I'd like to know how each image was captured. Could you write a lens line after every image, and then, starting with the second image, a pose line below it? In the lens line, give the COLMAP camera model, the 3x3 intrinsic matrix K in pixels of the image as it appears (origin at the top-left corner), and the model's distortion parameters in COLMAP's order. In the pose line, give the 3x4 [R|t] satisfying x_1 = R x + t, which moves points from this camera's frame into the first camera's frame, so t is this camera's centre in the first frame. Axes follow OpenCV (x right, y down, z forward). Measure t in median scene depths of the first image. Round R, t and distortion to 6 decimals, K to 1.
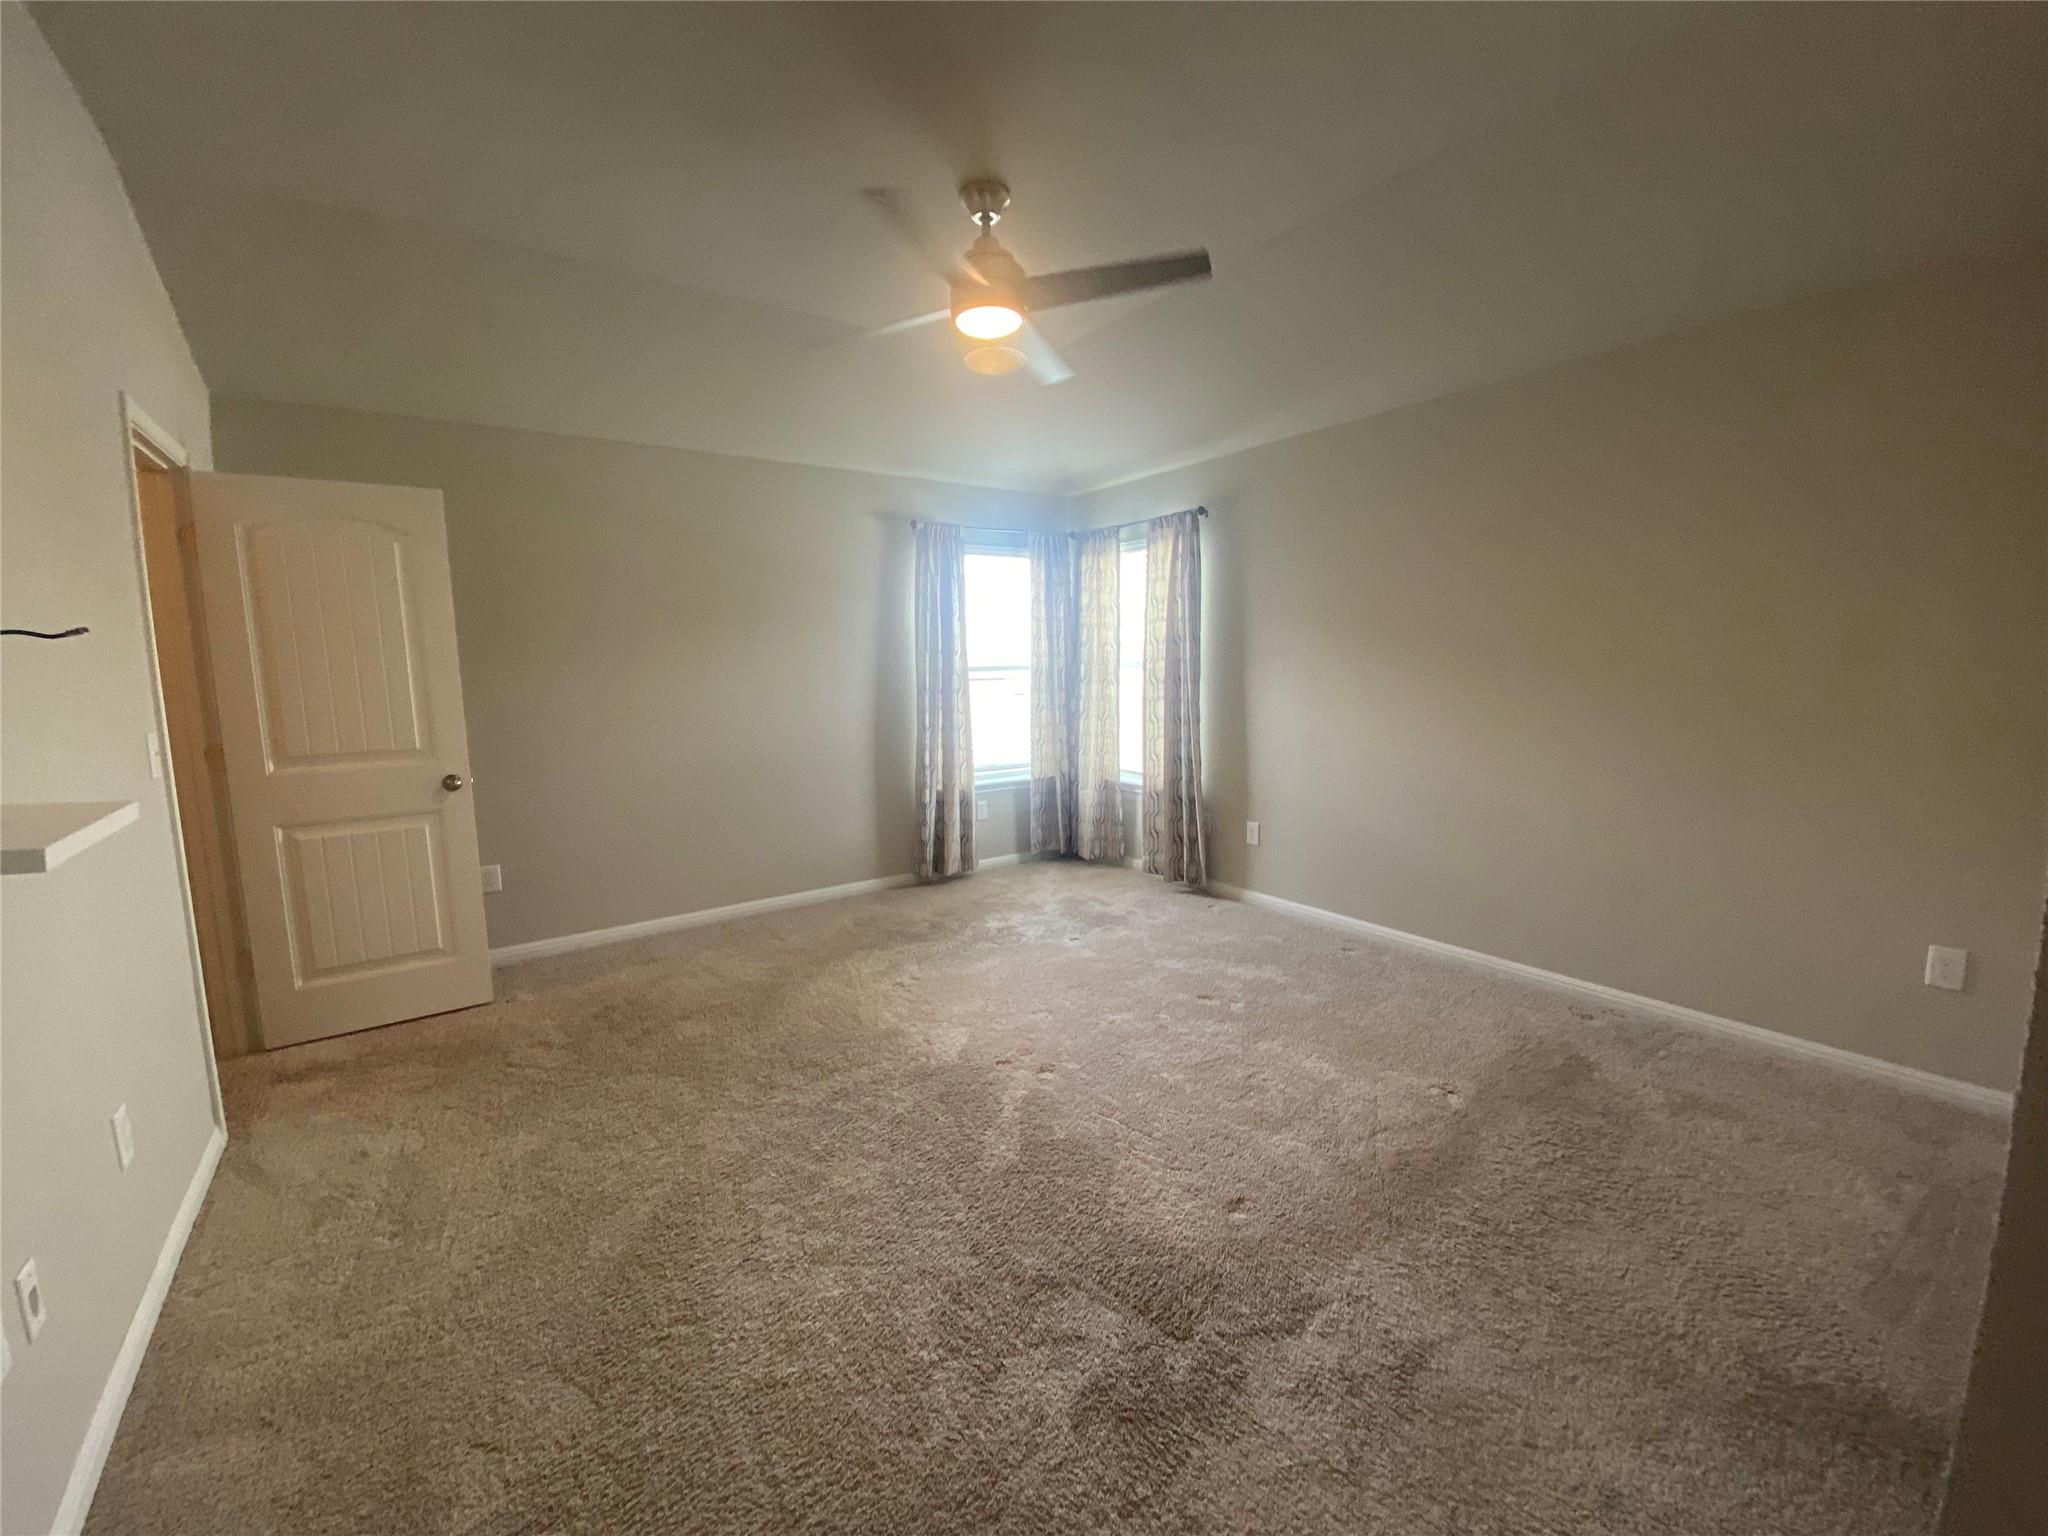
lens RADIAL K [[835.5, 0, 1030.1], [0, 835.5, 775.9], [0, 0, 1]] dist [-0.003625, -0.007162]
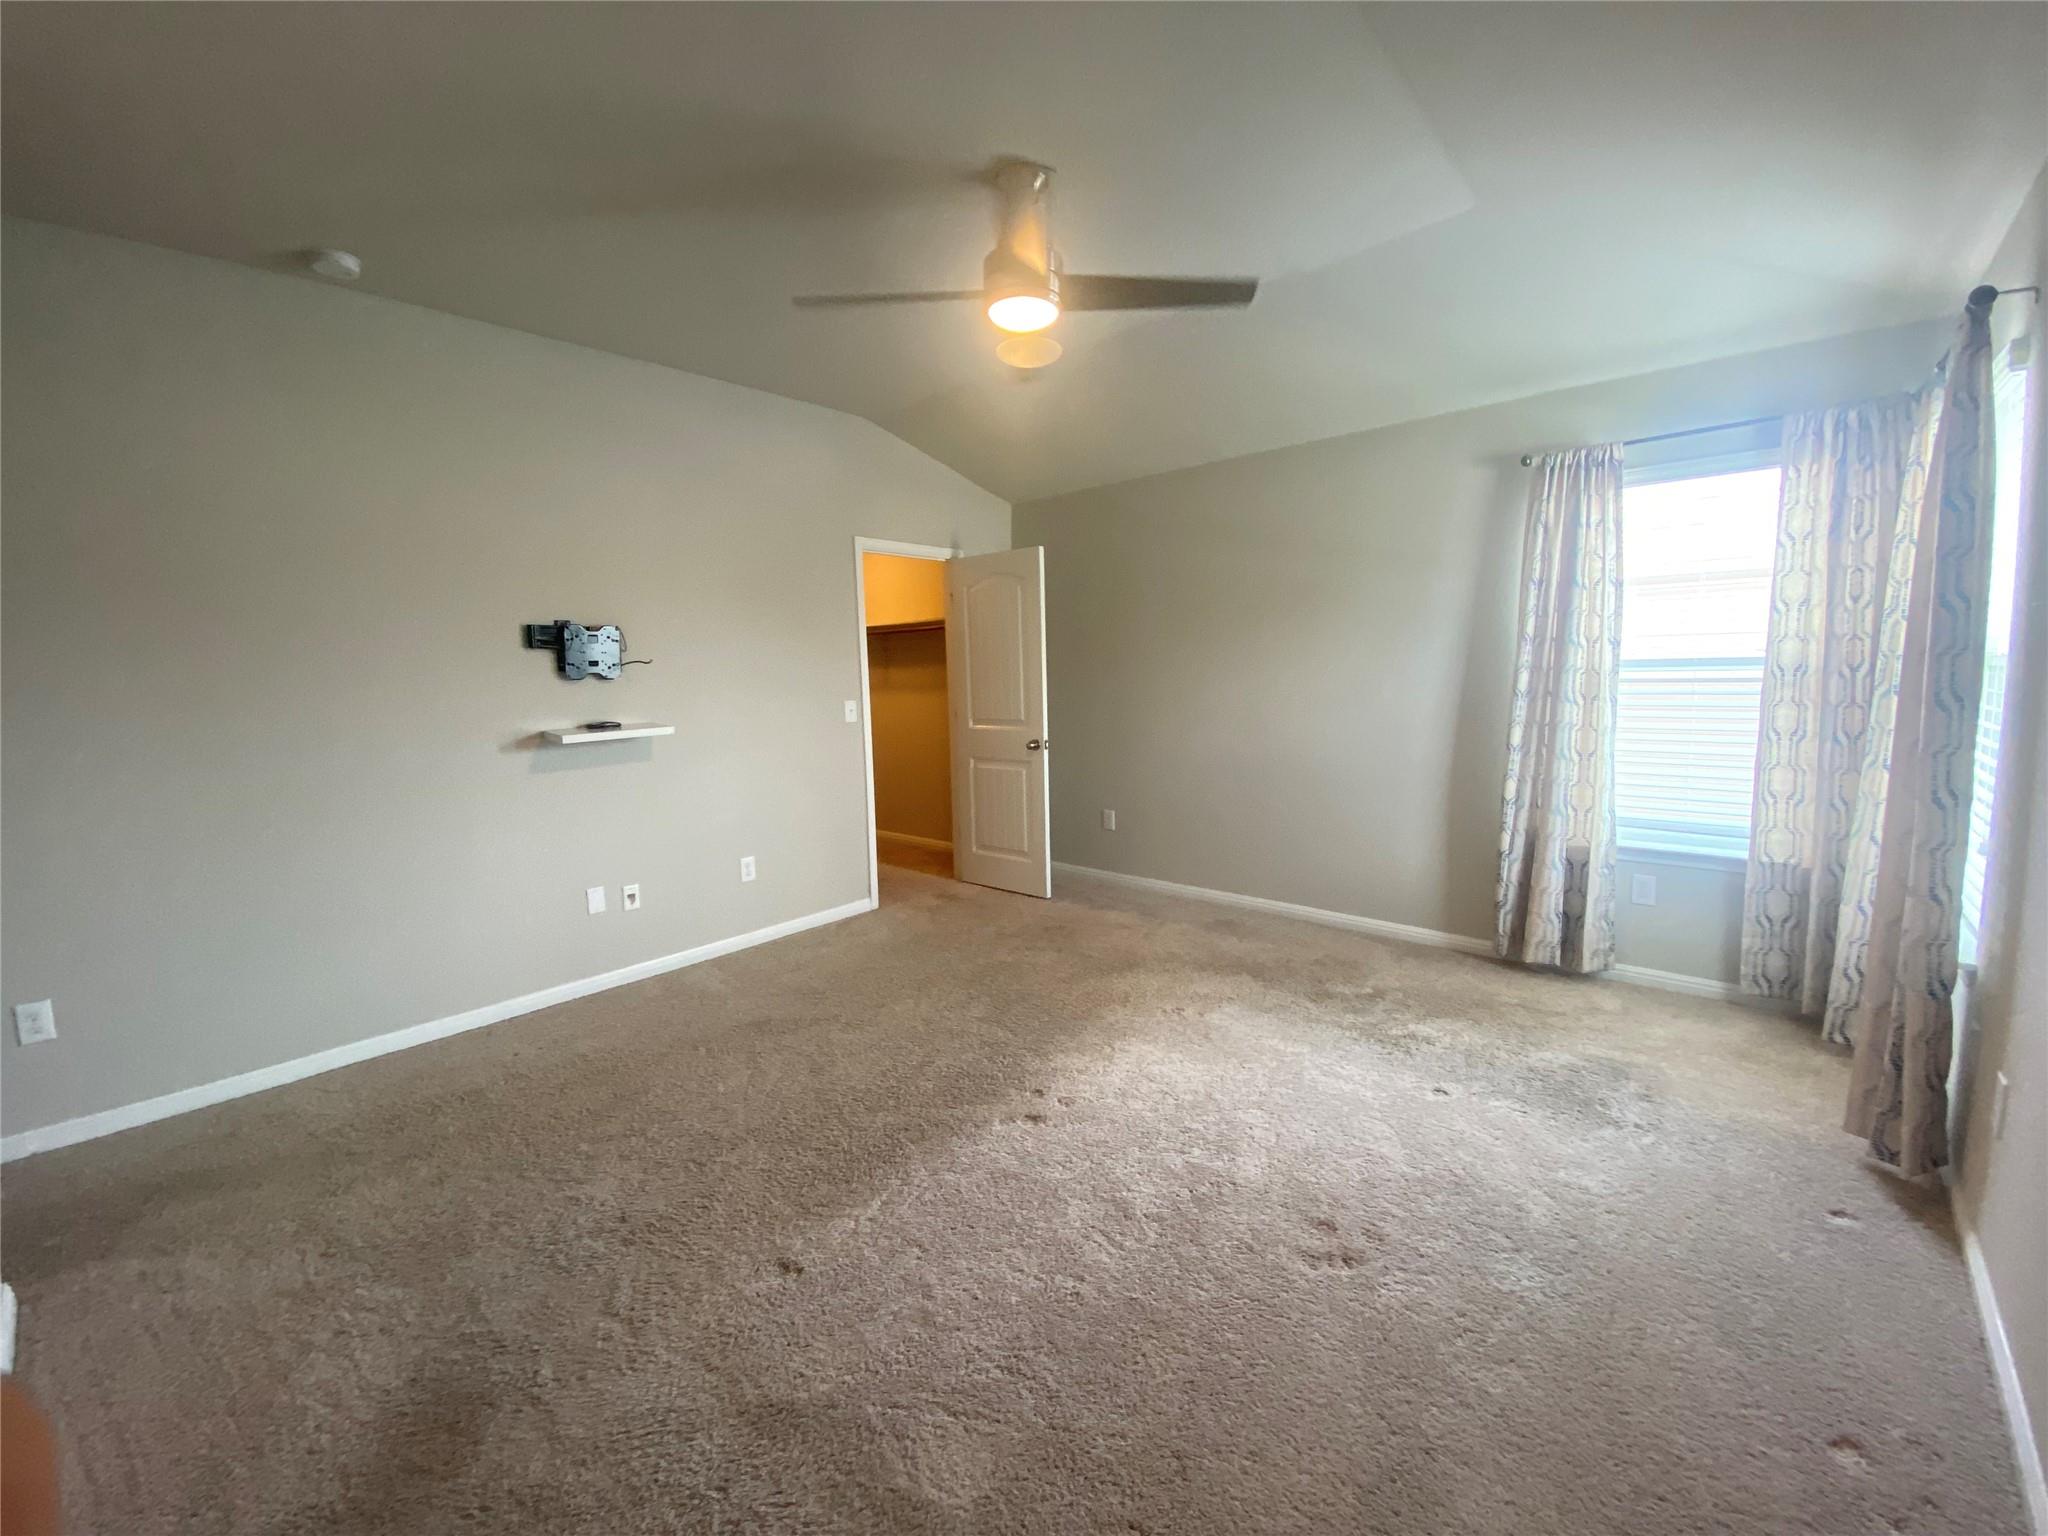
lens RADIAL K [[835.5, 0, 1026.6], [0, 835.5, 752.2], [0, 0, 1]] dist [-0.003625, -0.007162]
pose [[0.177072, 0.104991, -0.978582, 0.495693], [-0.111017, 0.990079, 0.086136, -0.067594], [0.977916, 0.093387, 0.186971, 0.456805]]
